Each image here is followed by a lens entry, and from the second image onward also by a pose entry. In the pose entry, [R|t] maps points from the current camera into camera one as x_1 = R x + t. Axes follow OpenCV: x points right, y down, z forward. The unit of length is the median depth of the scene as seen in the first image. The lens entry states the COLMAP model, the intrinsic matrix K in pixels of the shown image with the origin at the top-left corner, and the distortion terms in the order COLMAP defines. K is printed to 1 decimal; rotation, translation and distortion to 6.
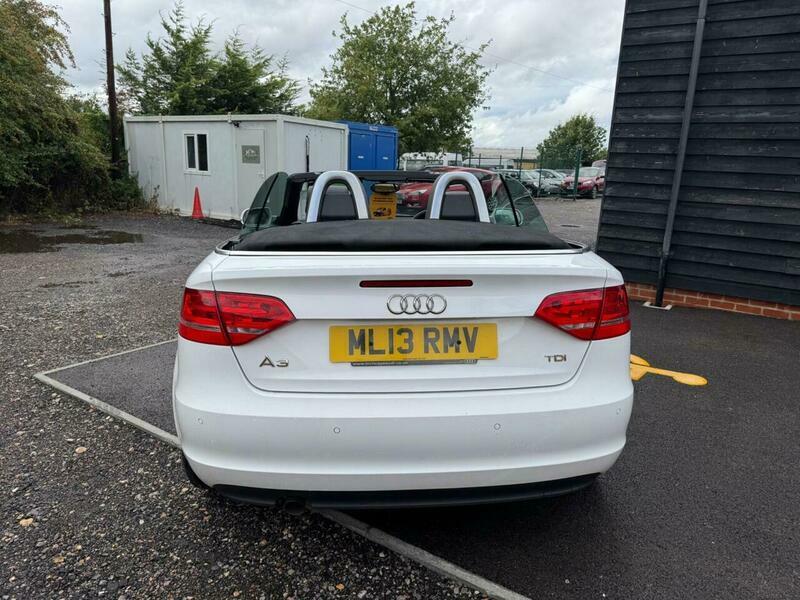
lens RADIAL K [[569.1, 0, 401.1], [0, 569.1, 291.2], [0, 0, 1]] dist [-0.006178, -0.006009]
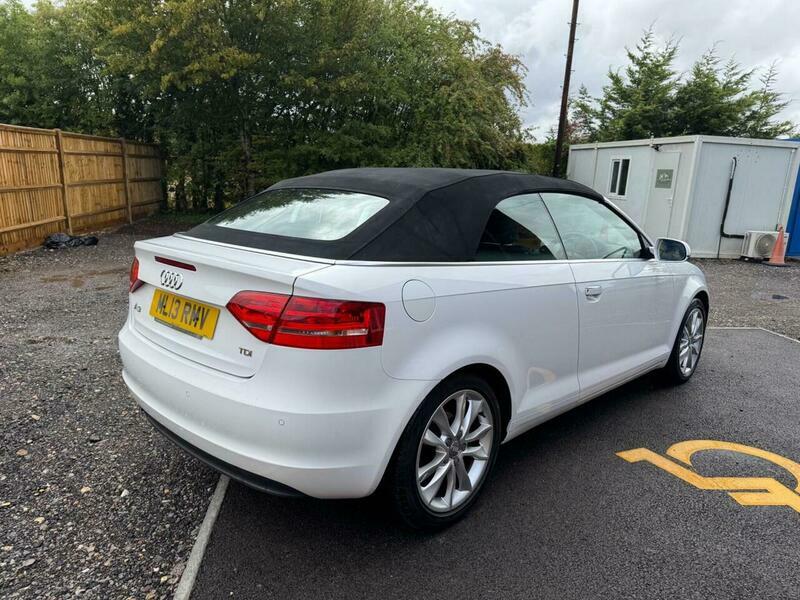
lens RADIAL K [[551.6, 0, 400.0], [0, 551.6, 300.0], [0, 0, 1]] dist [0.027660, -0.026325]
pose [[0.682048, 0.153100, -0.715102, 0.129024], [-0.171365, 0.984074, 0.047242, -0.007961], [0.710947, 0.090322, 0.697422, 0.053130]]
